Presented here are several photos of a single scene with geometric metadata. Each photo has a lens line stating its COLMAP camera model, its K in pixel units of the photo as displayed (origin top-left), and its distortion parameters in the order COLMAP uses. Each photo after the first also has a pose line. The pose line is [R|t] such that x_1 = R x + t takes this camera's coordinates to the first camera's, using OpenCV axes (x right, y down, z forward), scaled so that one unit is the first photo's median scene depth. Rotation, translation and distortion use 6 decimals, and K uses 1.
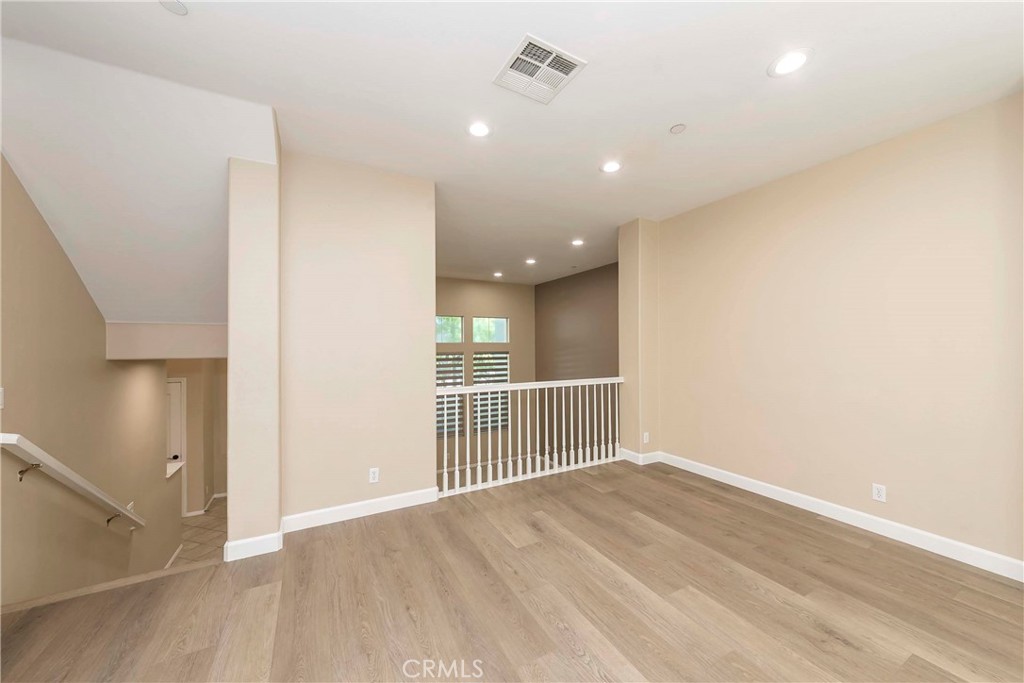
lens RADIAL K [[366.4, 0, 512.7], [0, 366.4, 341.2], [0, 0, 1]] dist [0.001491, 0.000887]
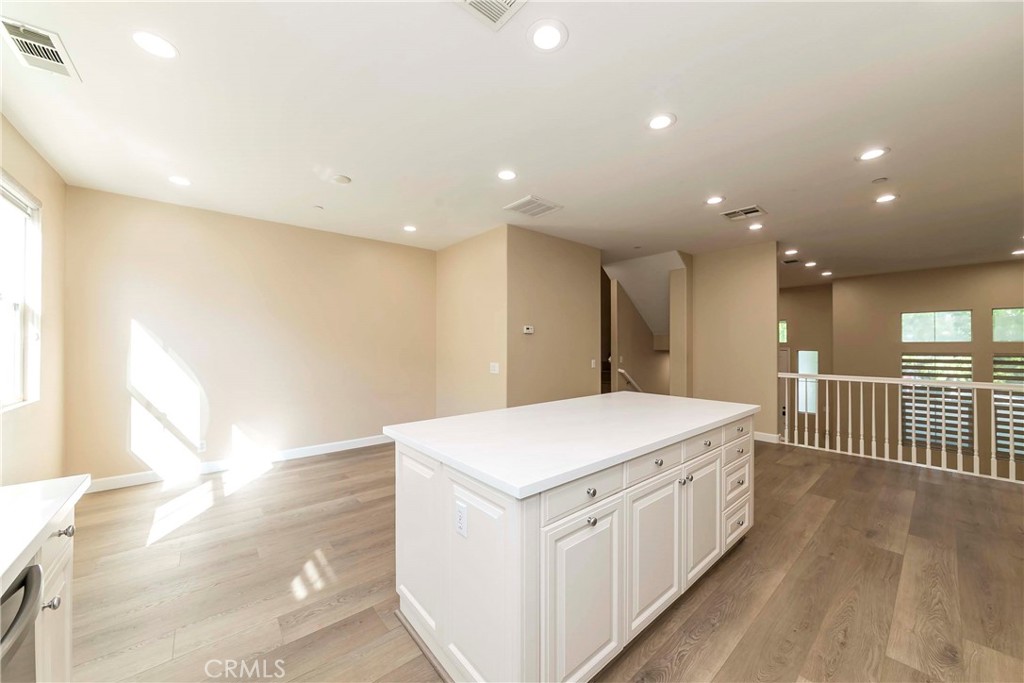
lens RADIAL K [[366.4, 0, 519.8], [0, 366.4, 344.9], [0, 0, 1]] dist [0.001491, 0.000887]
pose [[0.204992, 0.009558, -0.978717, 1.079509], [0.006940, 0.999913, 0.011219, -0.012673], [0.978739, -0.009092, 0.204908, -0.392187]]
